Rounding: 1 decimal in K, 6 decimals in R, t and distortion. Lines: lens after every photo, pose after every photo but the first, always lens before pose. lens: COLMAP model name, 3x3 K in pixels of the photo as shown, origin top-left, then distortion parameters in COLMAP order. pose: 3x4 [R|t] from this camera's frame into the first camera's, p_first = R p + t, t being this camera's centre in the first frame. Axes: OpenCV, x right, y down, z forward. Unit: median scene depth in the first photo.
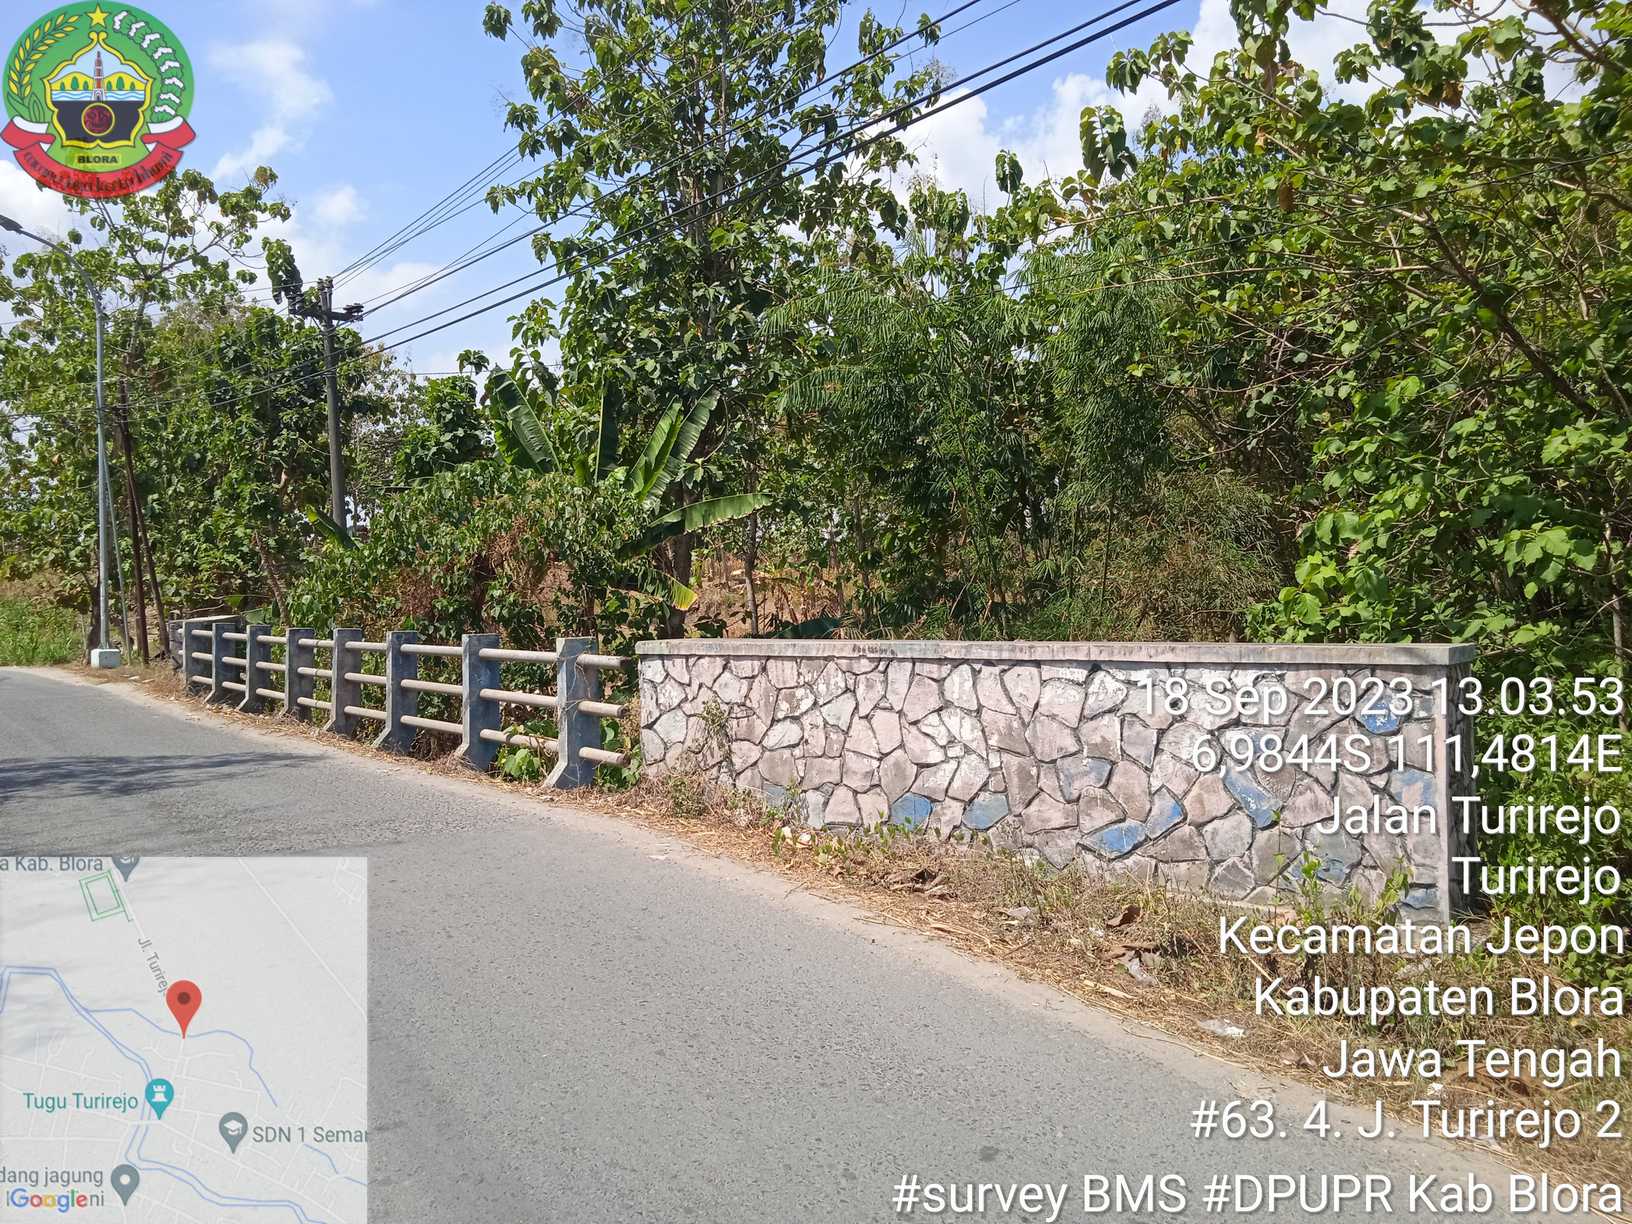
lens RADIAL K [[1364.3, 0, 808.9], [0, 1364.3, 604.1], [0, 0, 1]] dist [0.043712, -0.010598]
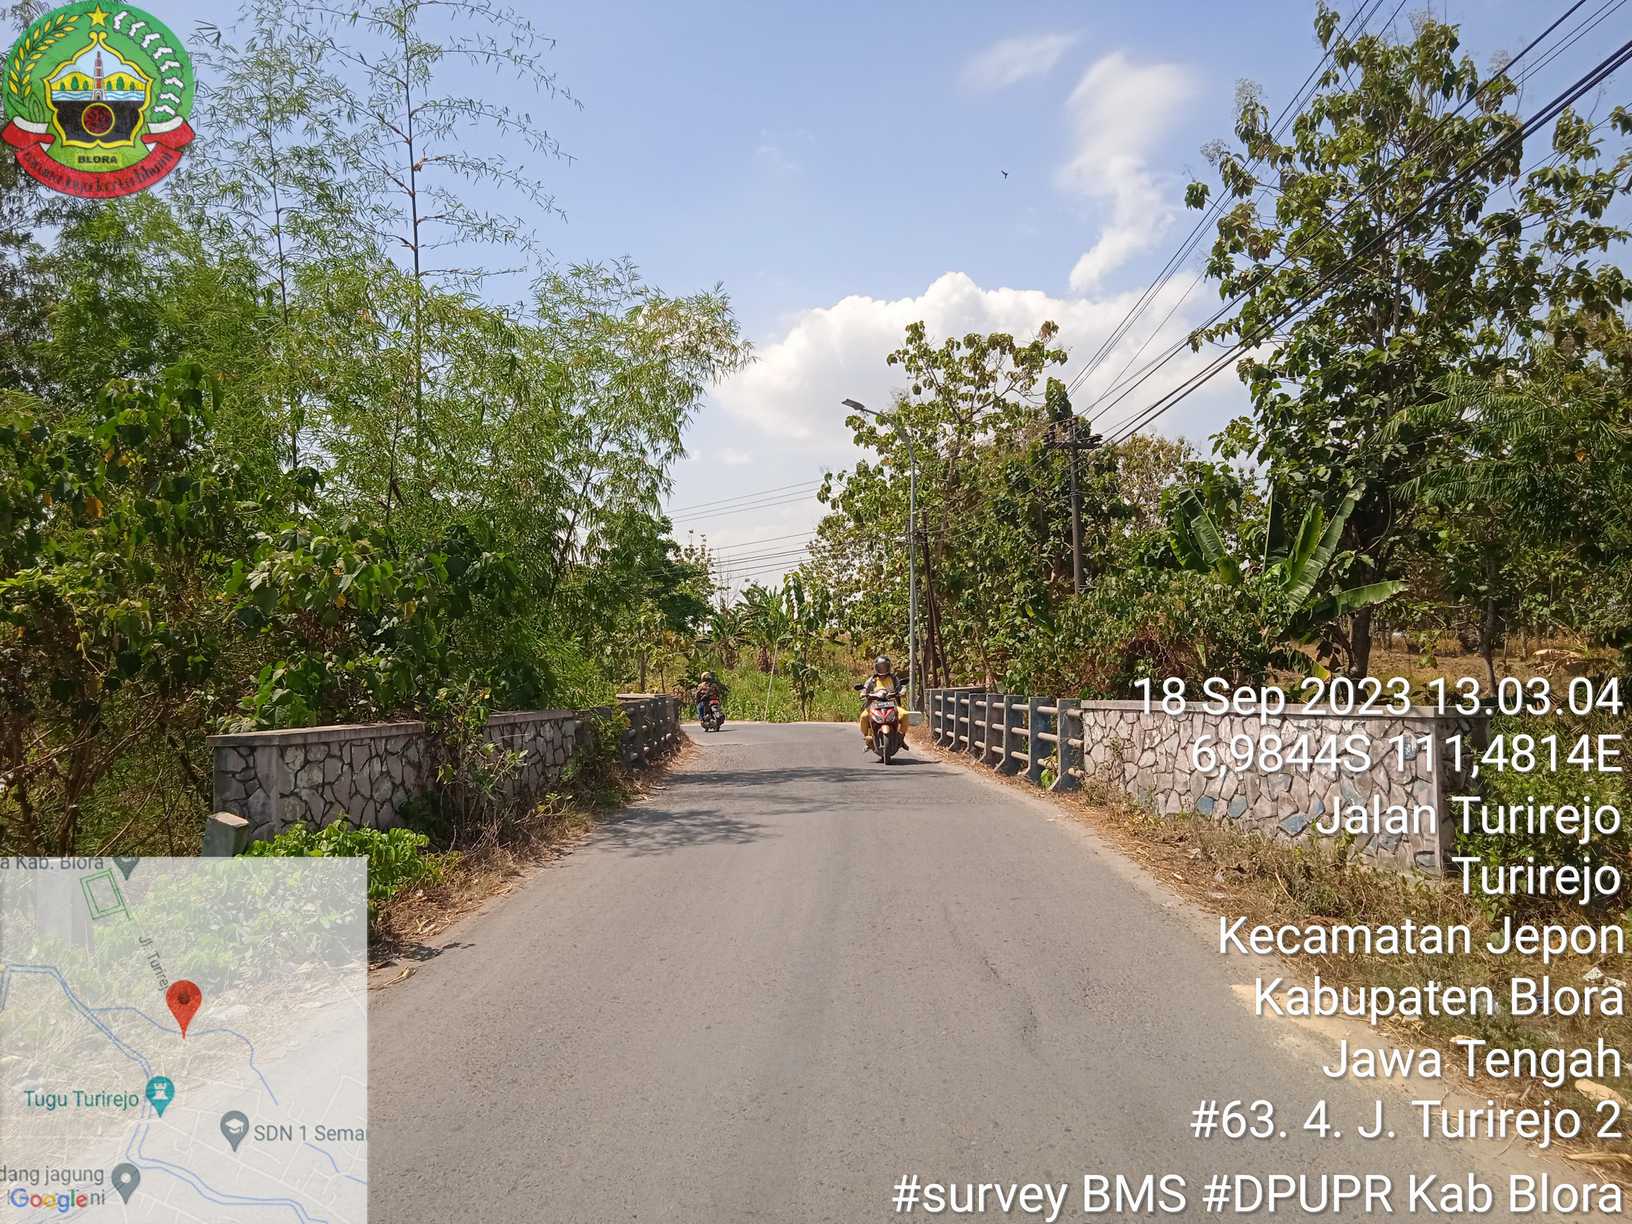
lens RADIAL K [[1321.9, 0, 805.8], [0, 1321.9, 623.9], [0, 0, 1]] dist [0.018347, -0.017868]
pose [[0.828746, -0.013885, -0.559453, 0.163587], [-0.010380, 0.999139, -0.040173, 0.000926], [0.559529, 0.039100, 0.827888, -0.166395]]
